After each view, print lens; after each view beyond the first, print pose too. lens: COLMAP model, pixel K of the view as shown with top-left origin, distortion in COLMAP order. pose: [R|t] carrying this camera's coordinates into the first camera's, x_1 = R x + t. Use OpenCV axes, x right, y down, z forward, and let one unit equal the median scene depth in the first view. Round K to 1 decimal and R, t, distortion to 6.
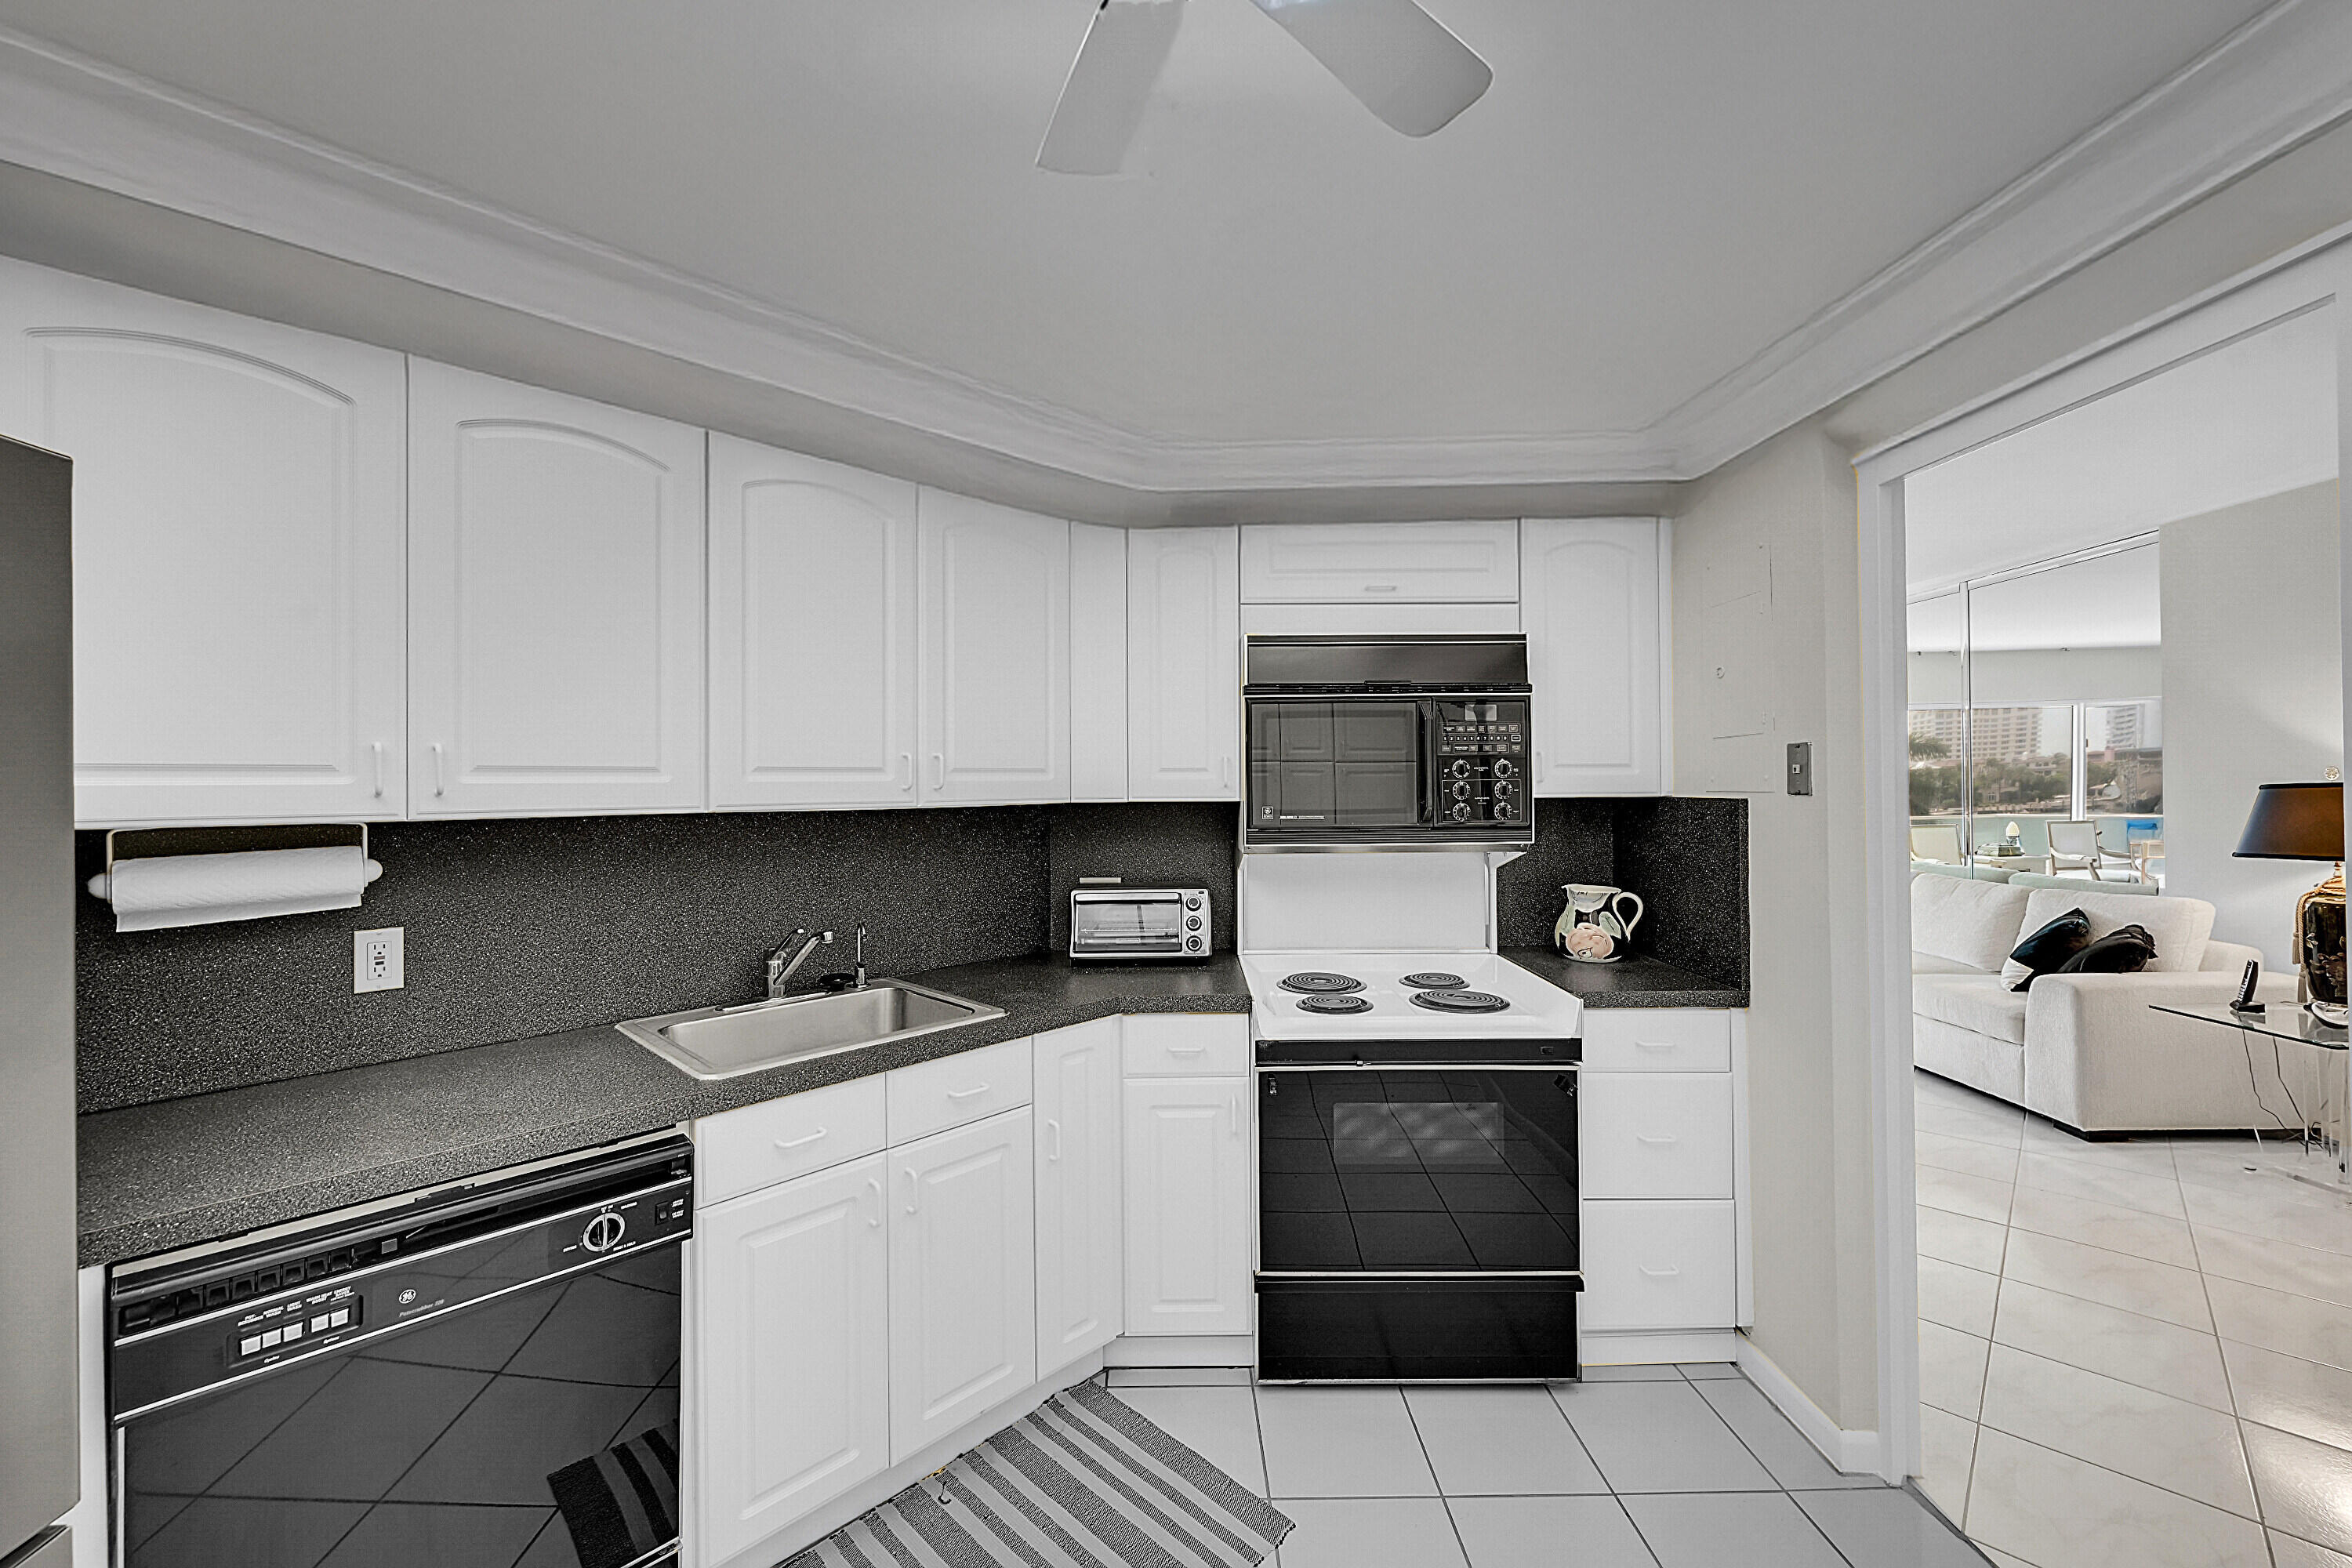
lens RADIAL K [[932.5, 0, 1178.1], [0, 932.5, 781.5], [0, 0, 1]] dist [0.003501, 0.000191]
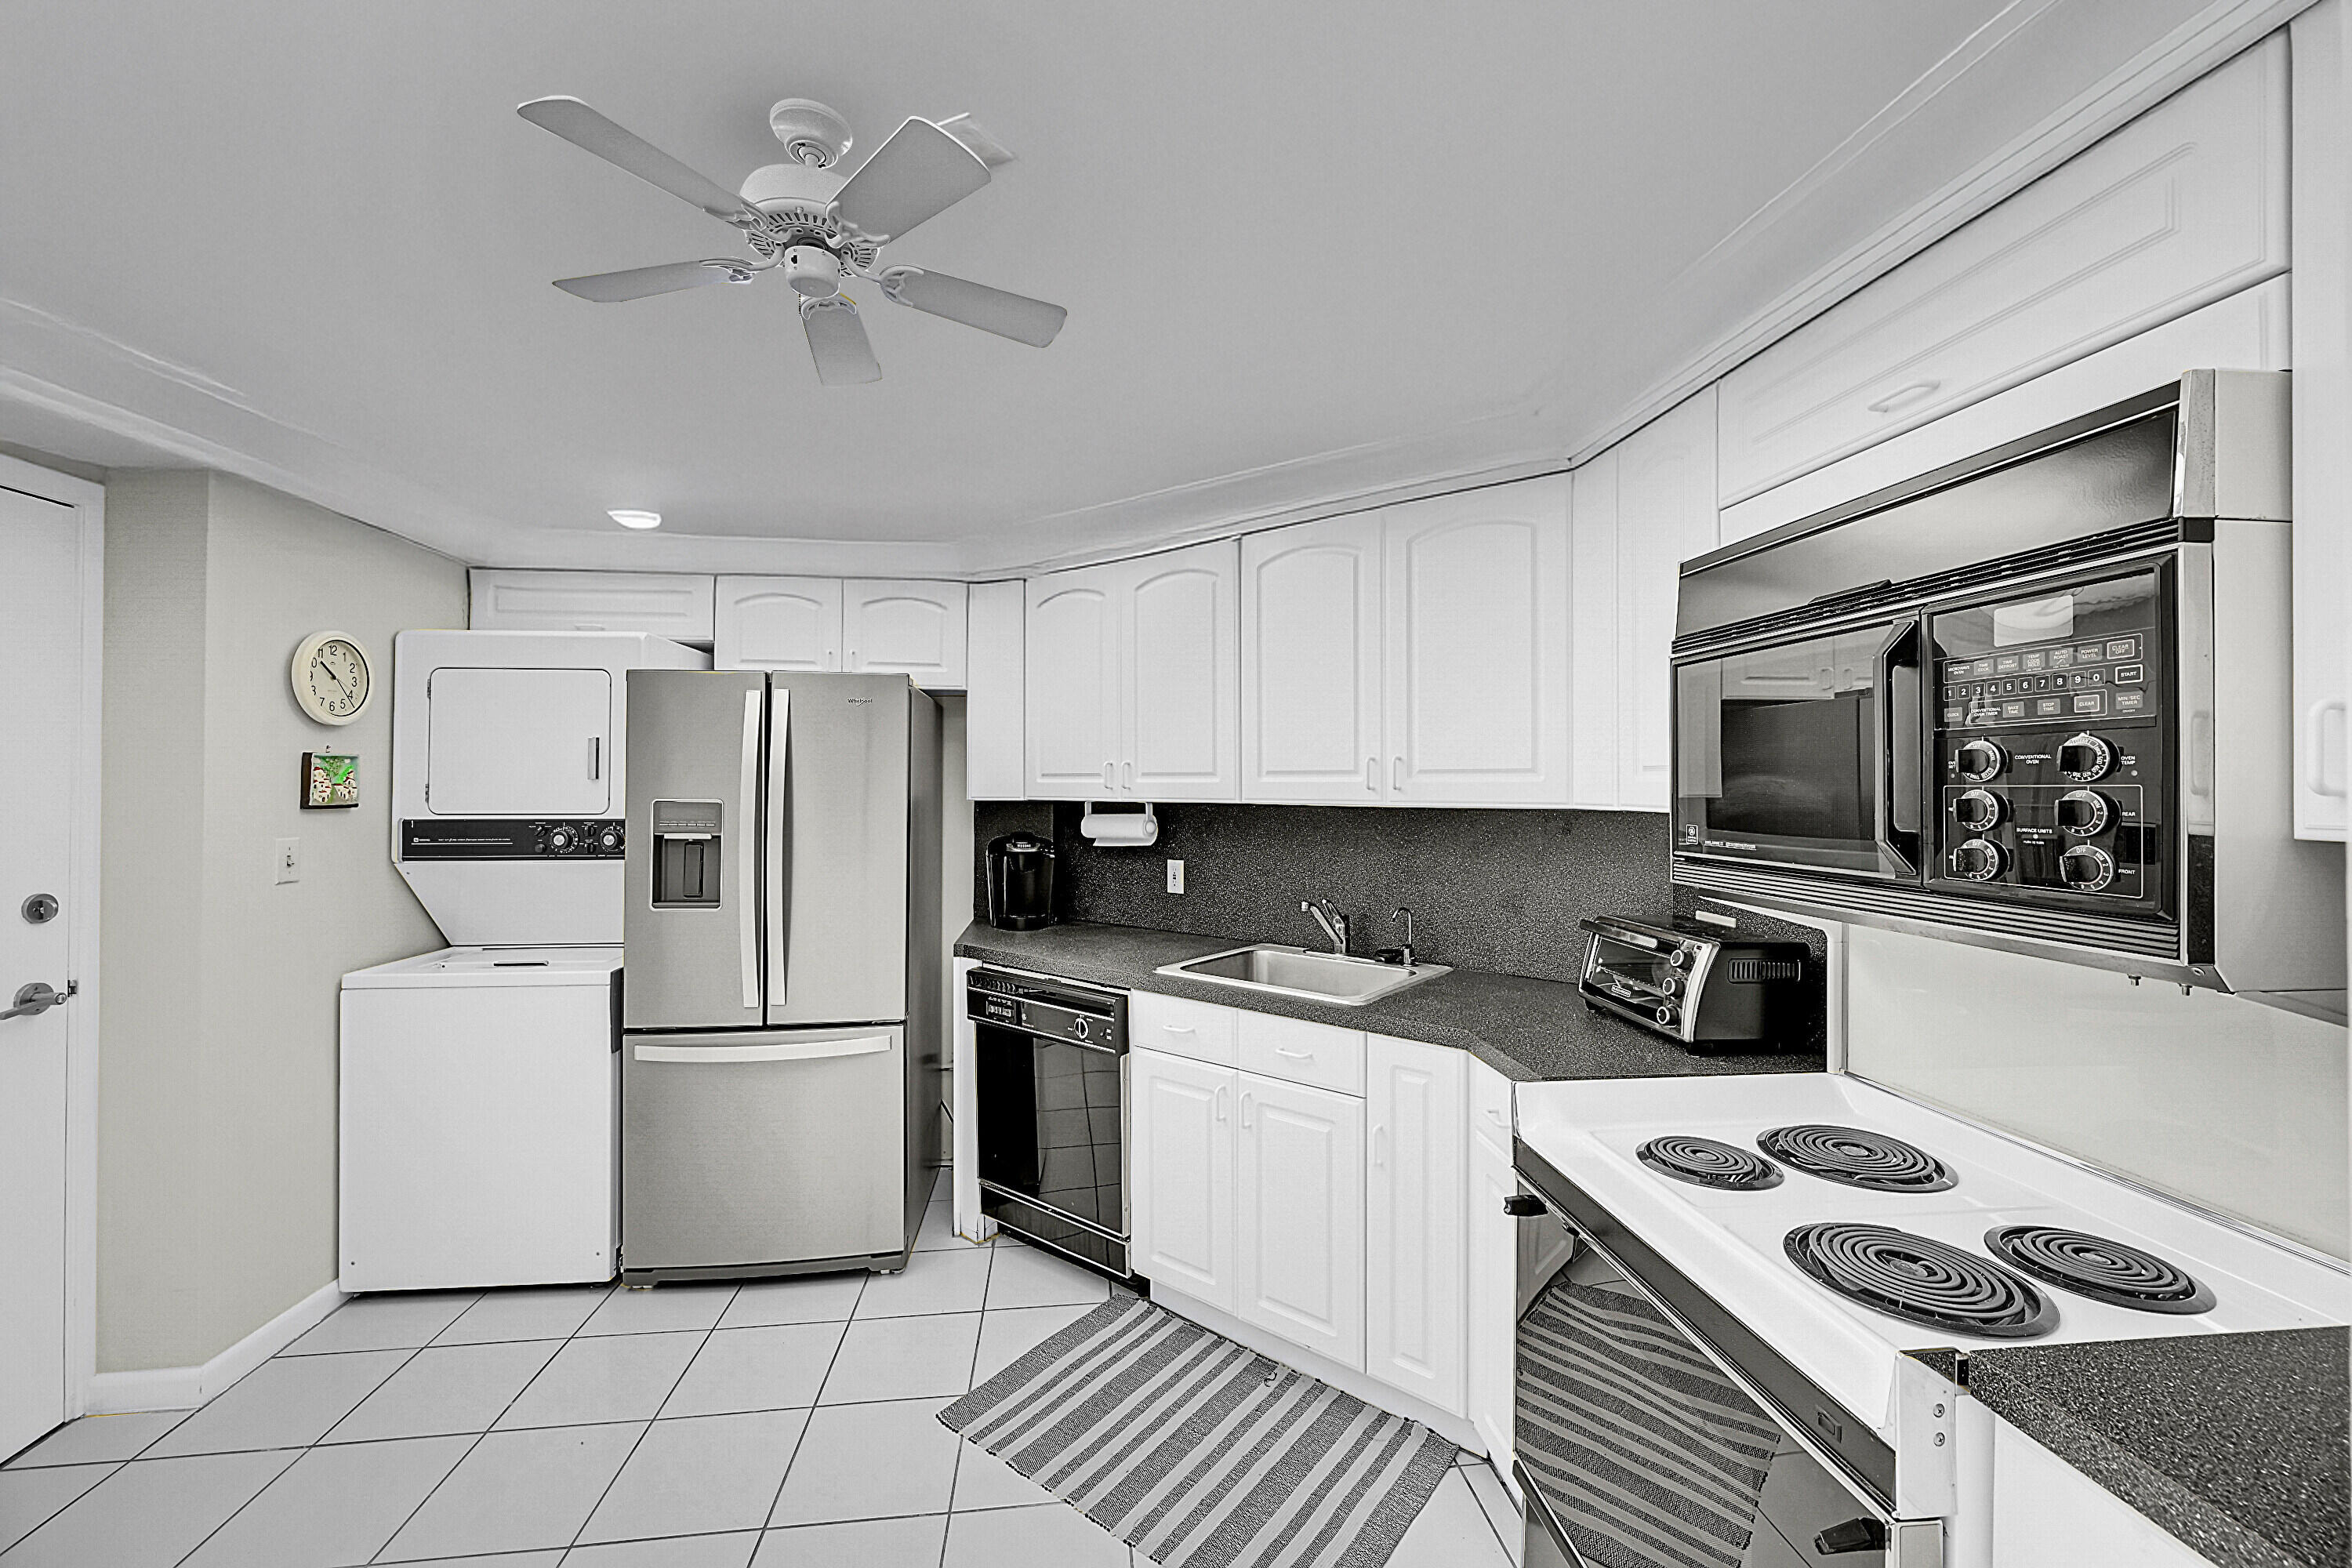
lens RADIAL K [[932.5, 0, 1183.8], [0, 932.5, 781.9], [0, 0, 1]] dist [0.003501, 0.000191]
pose [[0.100508, 0.006052, -0.994918, 0.792145], [0.000404, 0.999981, 0.006123, -0.006868], [0.994936, -0.001017, 0.100503, 0.662400]]
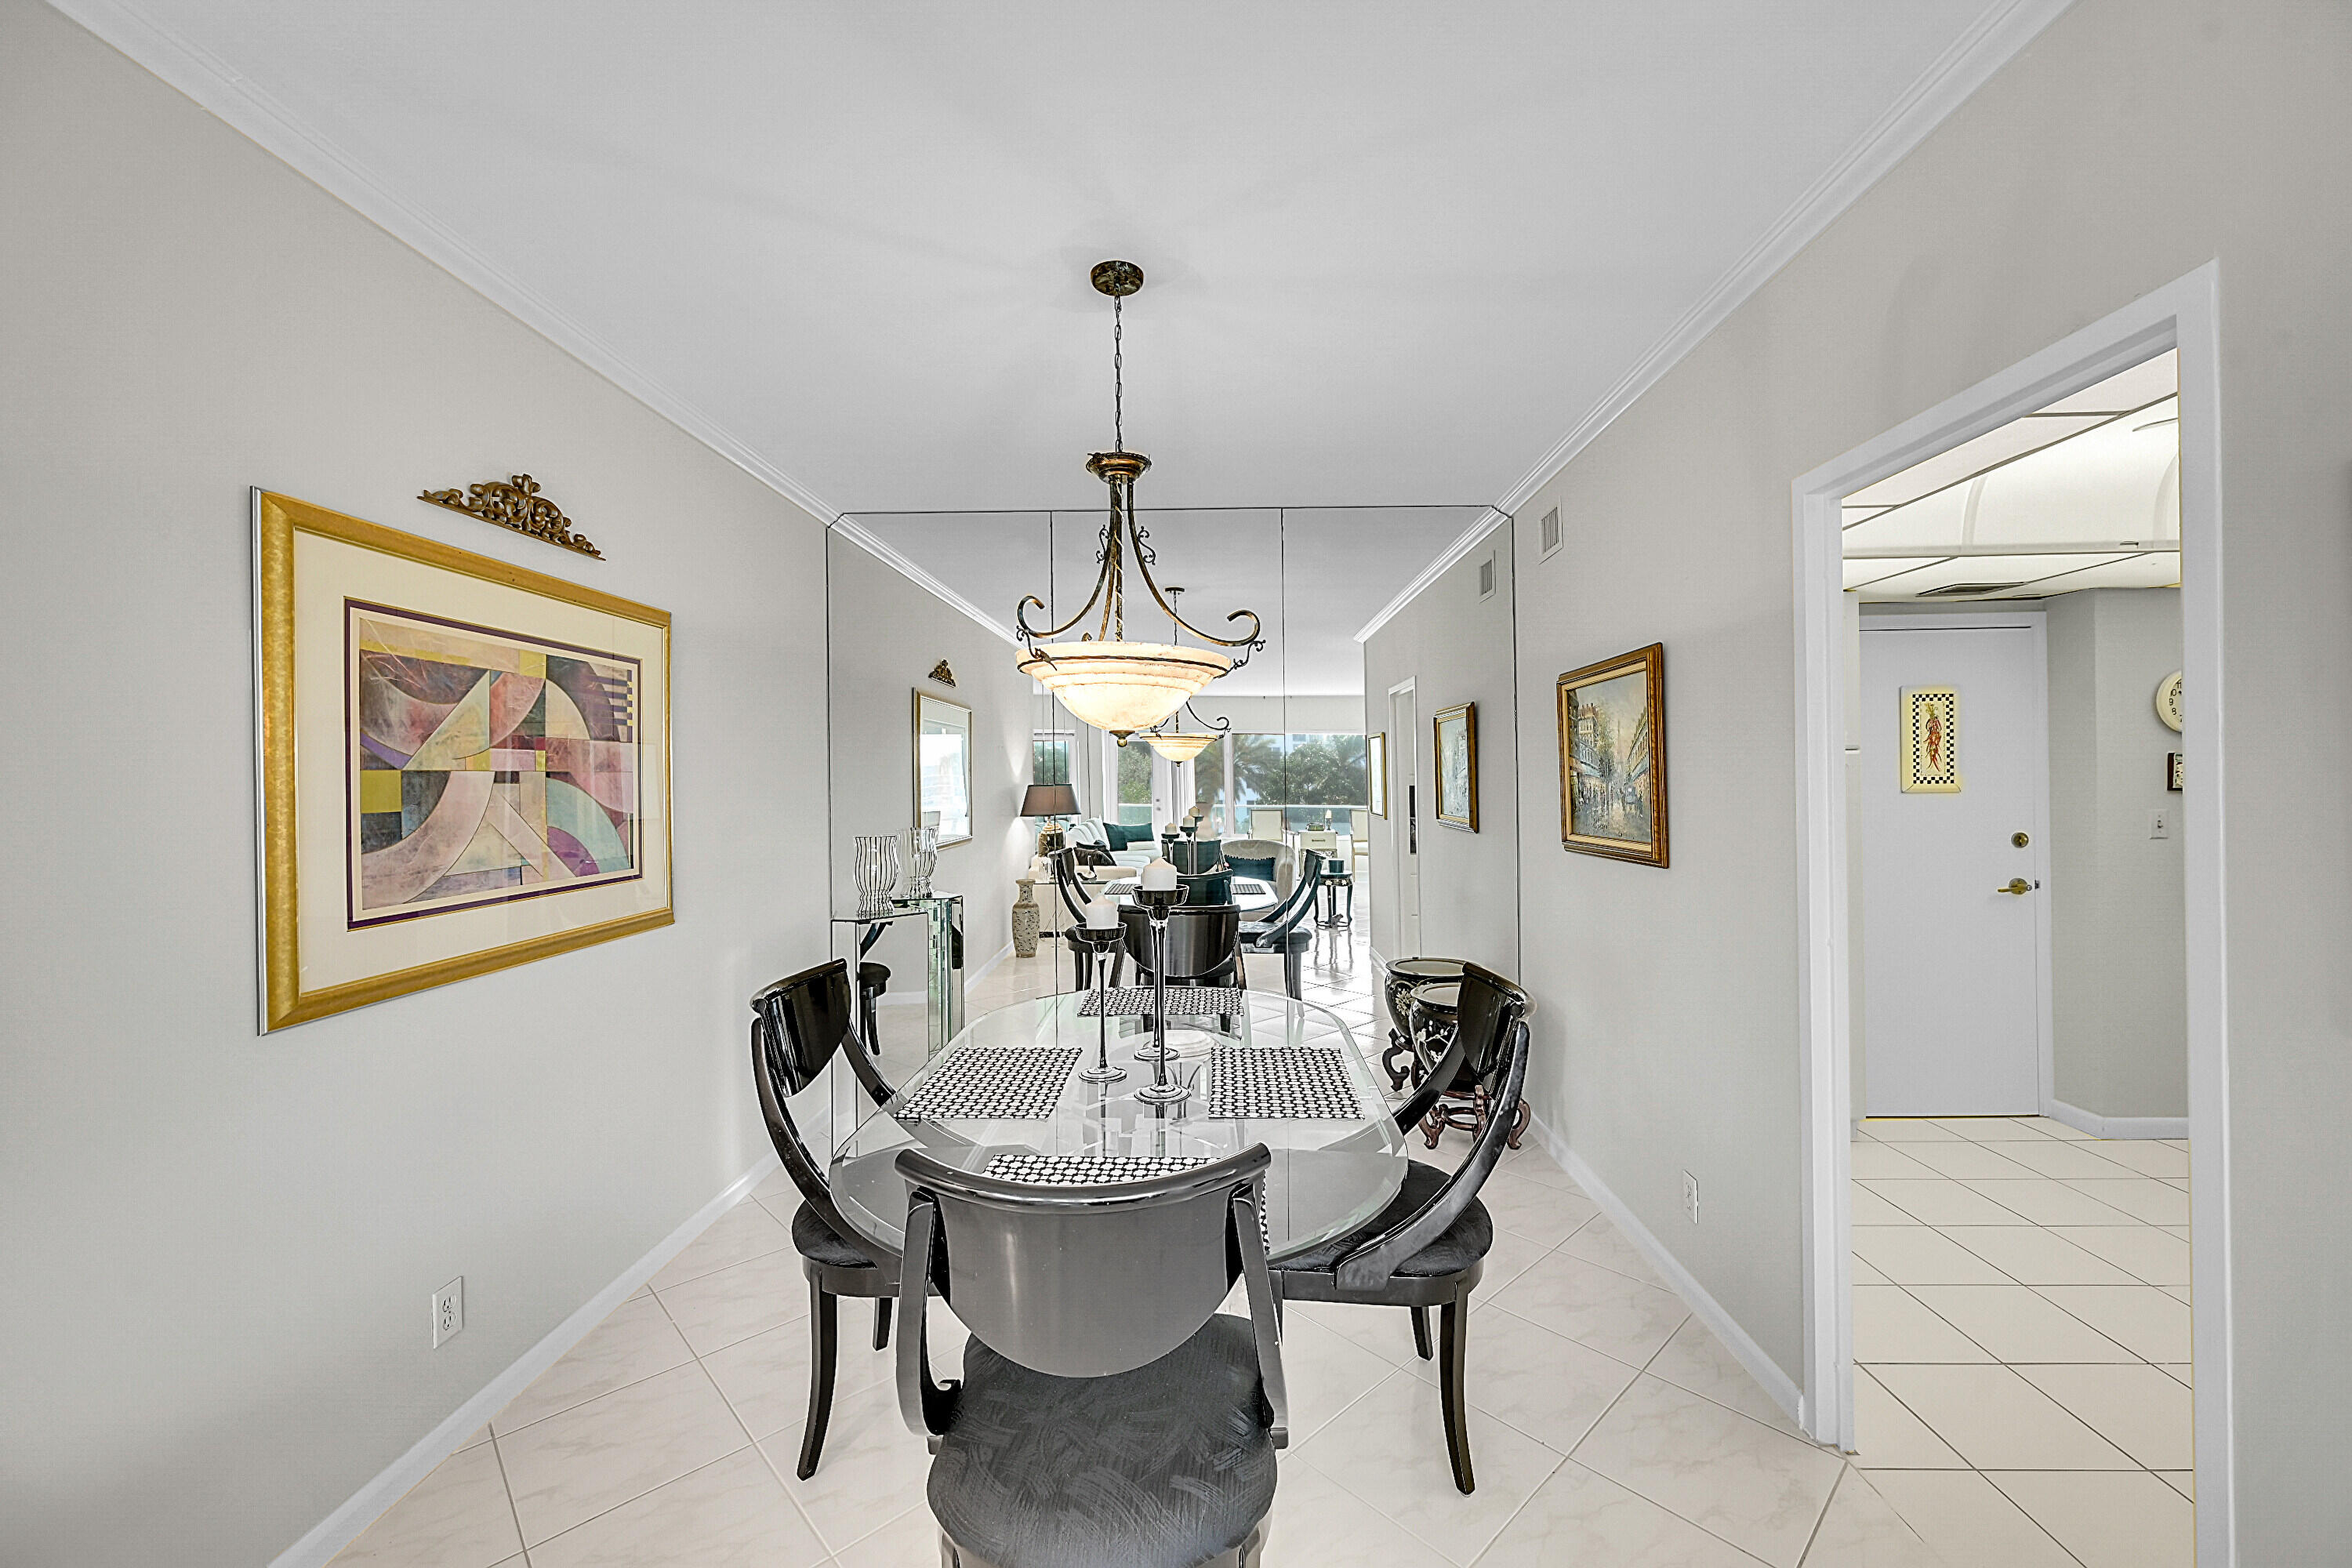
lens RADIAL K [[932.5, 0, 1180.9], [0, 932.5, 774.3], [0, 0, 1]] dist [0.003501, 0.000191]
pose [[-0.998837, 0.020649, 0.043559, 1.306966], [0.020289, 0.999756, -0.008693, -0.019221], [-0.043728, -0.007799, -0.999013, 1.538467]]
